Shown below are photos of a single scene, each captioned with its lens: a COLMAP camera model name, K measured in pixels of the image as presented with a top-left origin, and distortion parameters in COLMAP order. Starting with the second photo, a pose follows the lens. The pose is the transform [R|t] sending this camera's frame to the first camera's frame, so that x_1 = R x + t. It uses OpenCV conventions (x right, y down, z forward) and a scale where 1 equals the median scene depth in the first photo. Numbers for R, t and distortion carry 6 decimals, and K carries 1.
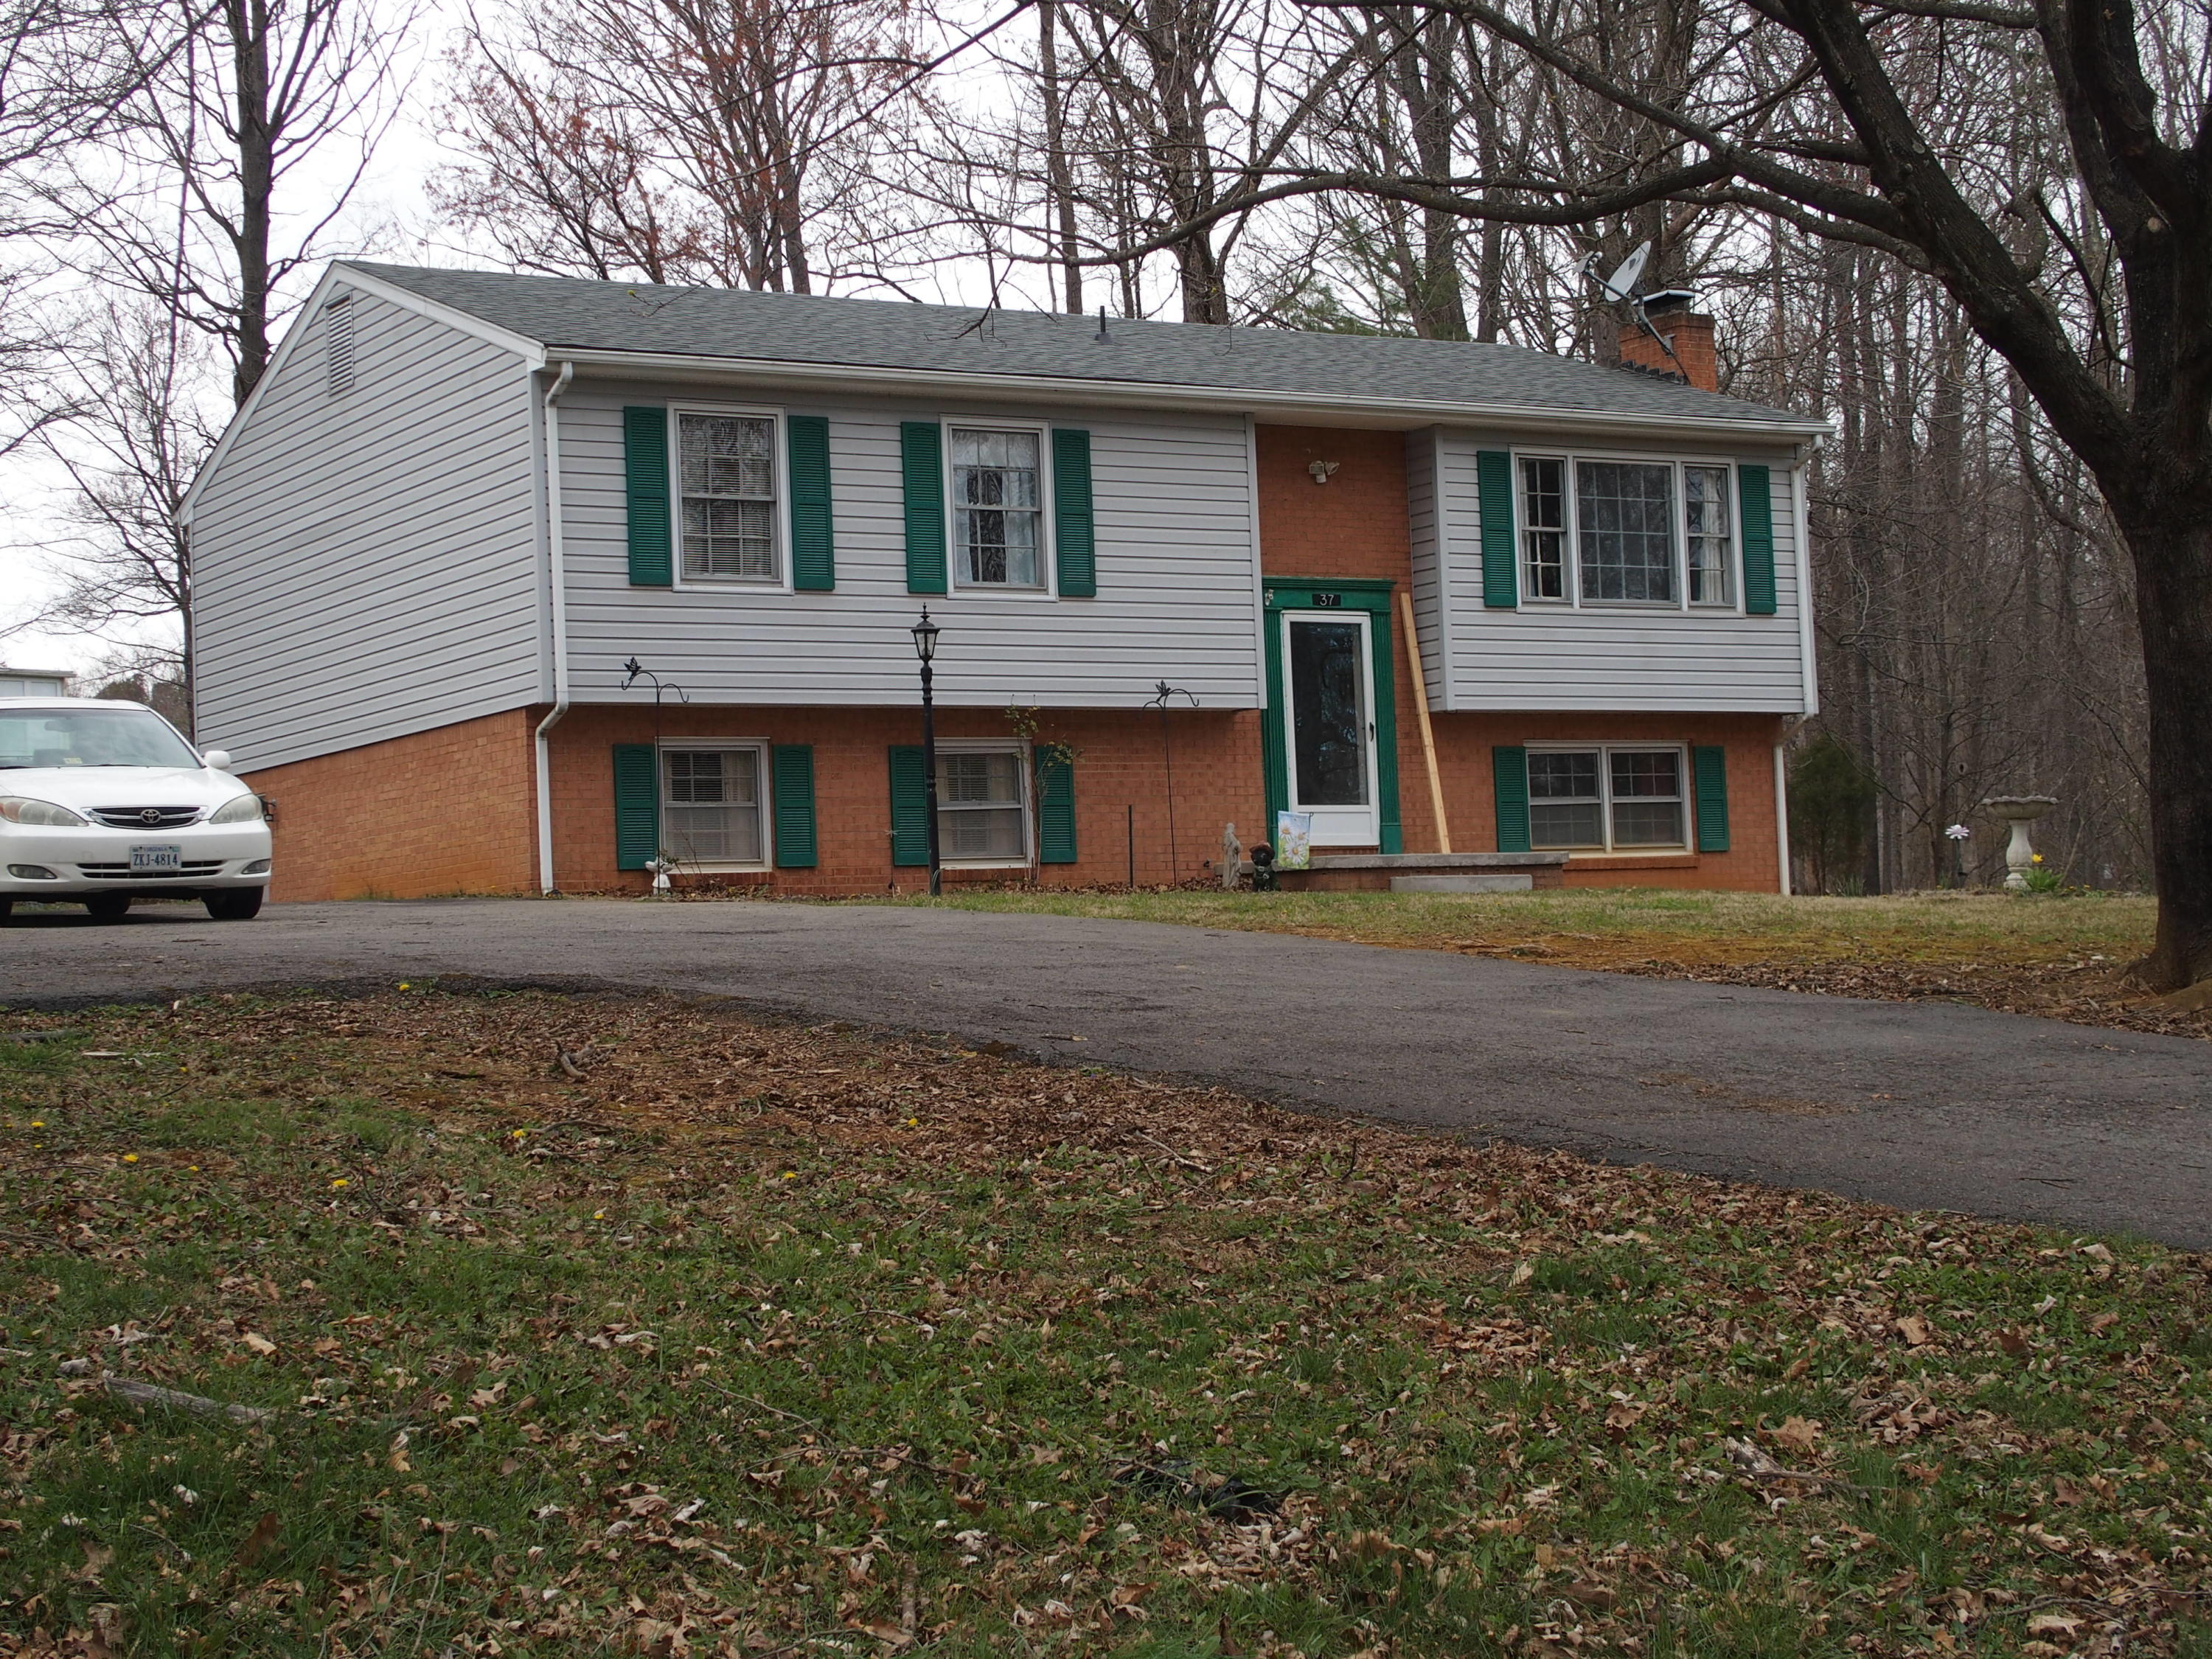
lens RADIAL K [[3706.0, 0, 1106.6], [0, 3706.0, 832.3], [0, 0, 1]] dist [0.014177, 0.000000]
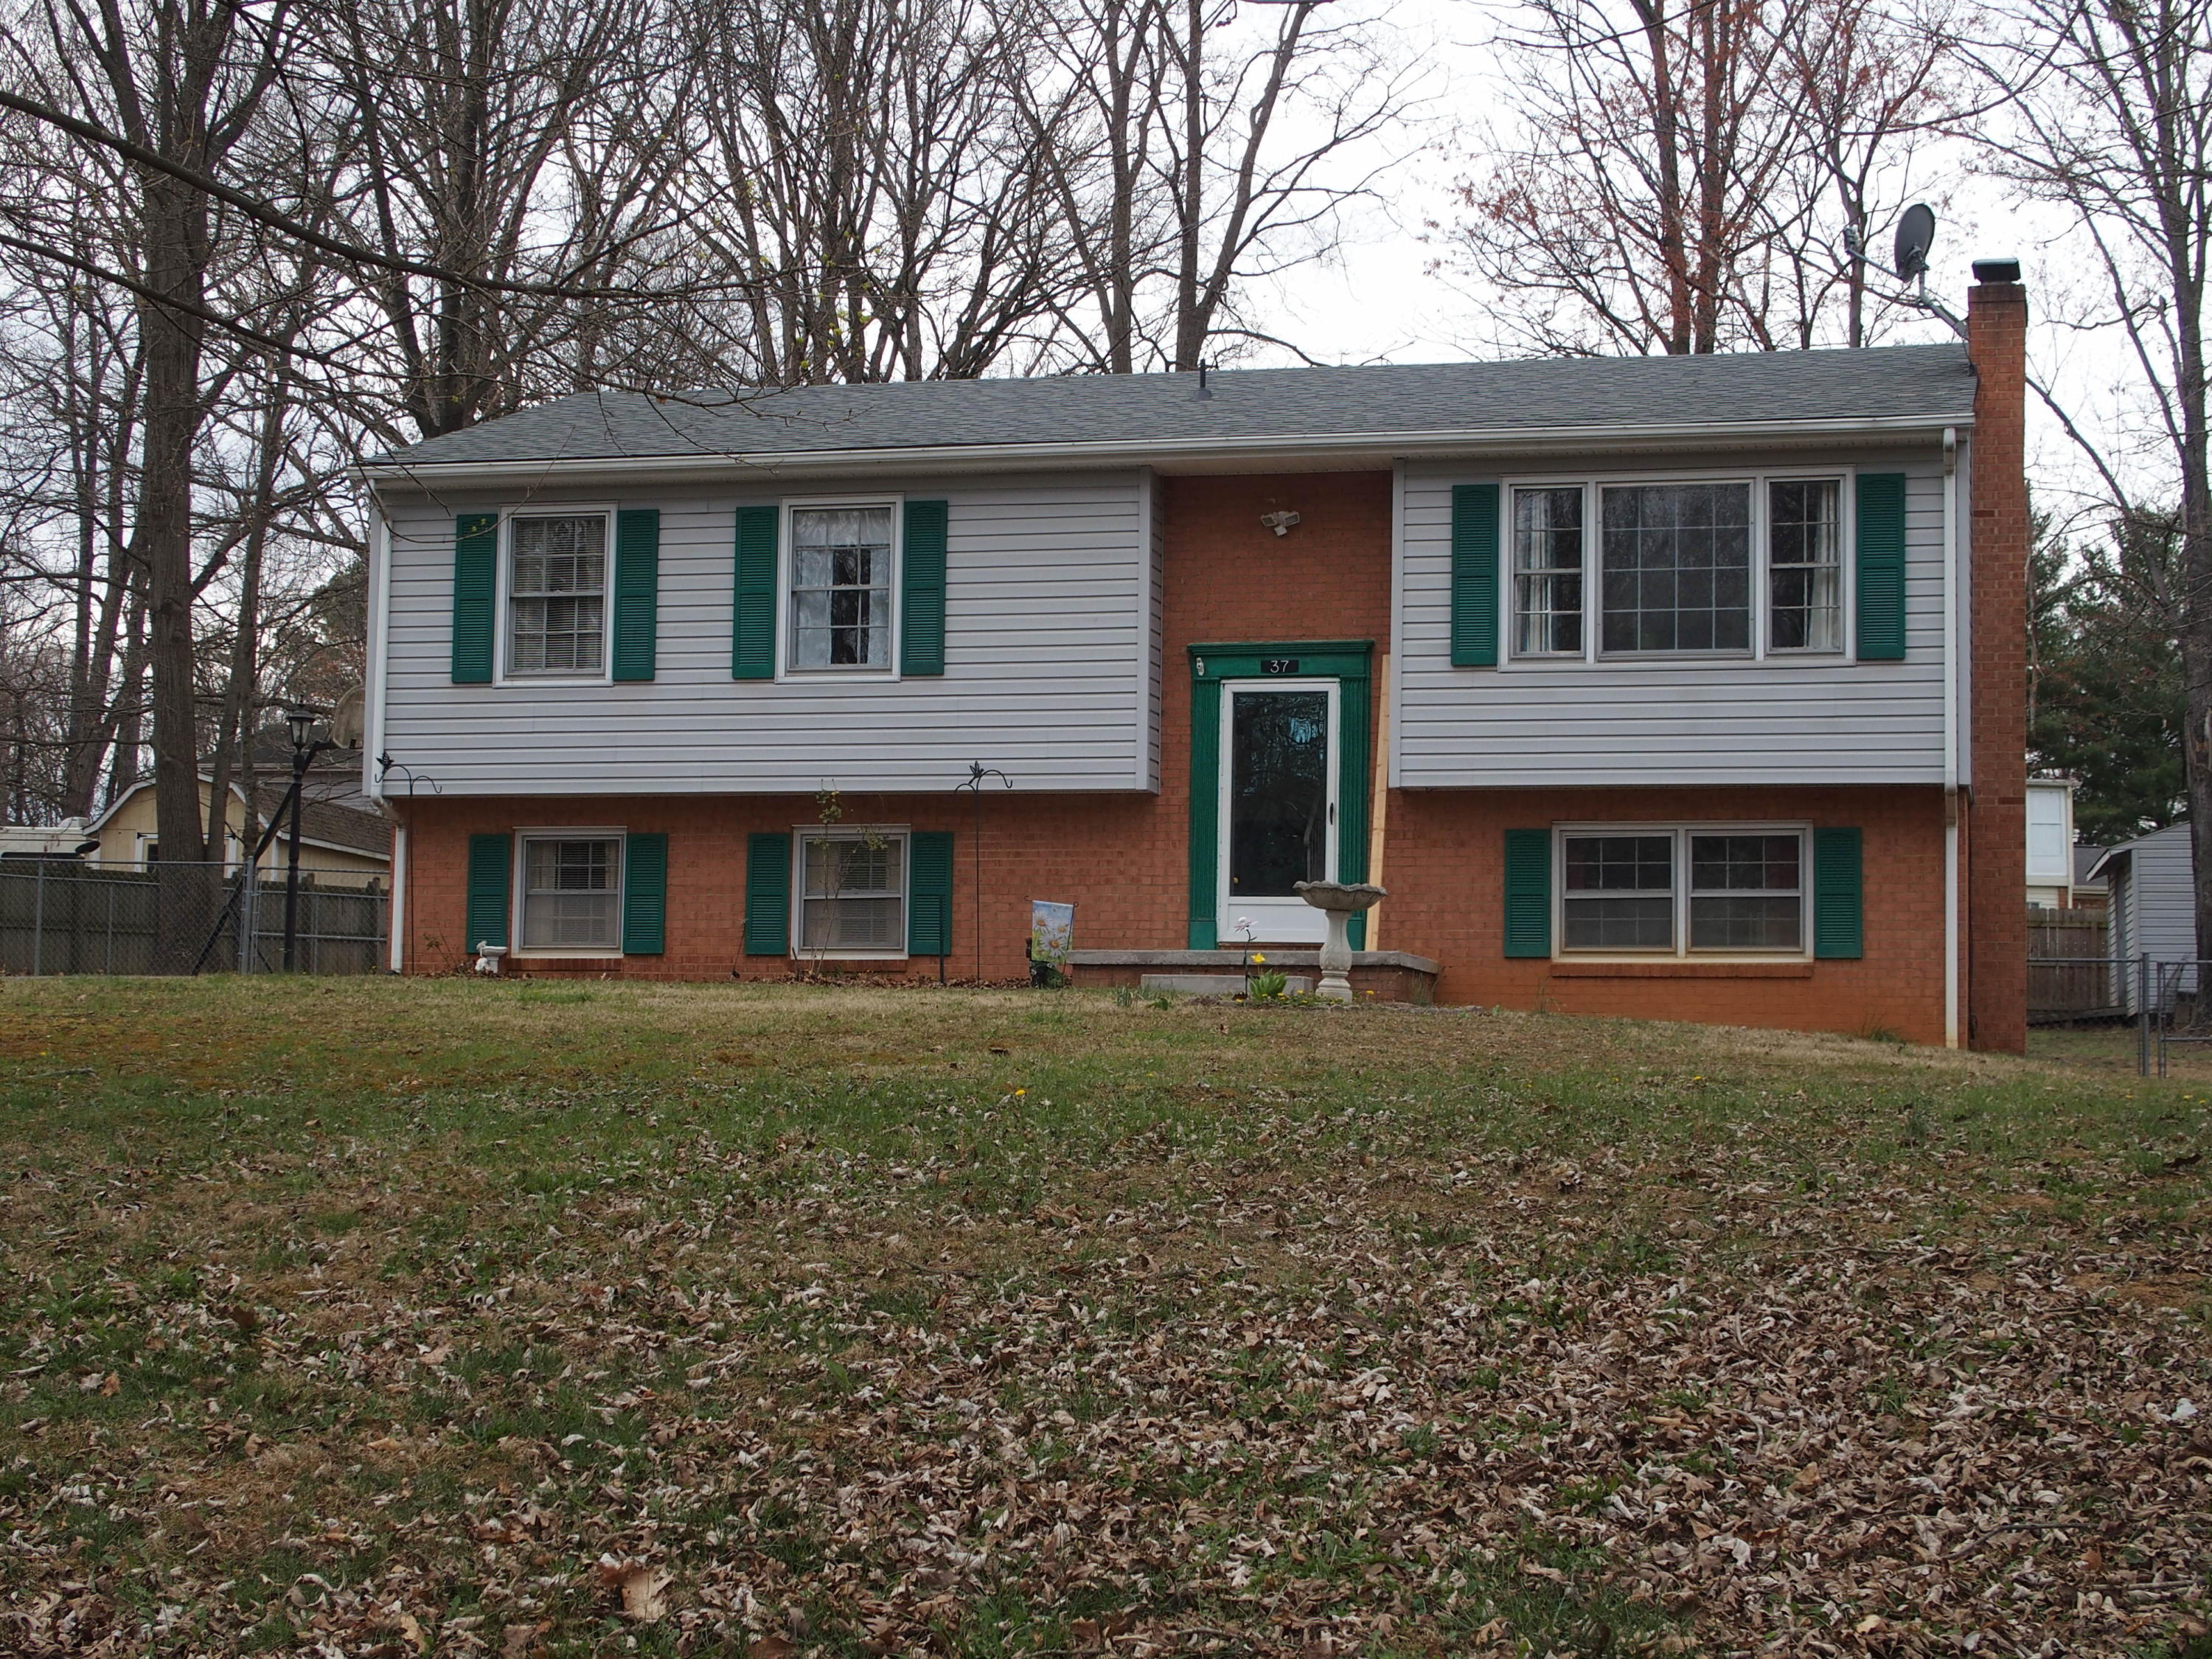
lens RADIAL K [[3706.0, 0, 1109.1], [0, 3706.0, 825.5], [0, 0, 1]] dist [0.014177, 0.000000]
pose [[0.699290, -0.008539, -0.714787, 0.683924], [-0.011664, 0.999659, -0.023354, -0.003250], [0.714743, 0.024668, 0.698952, 0.357304]]
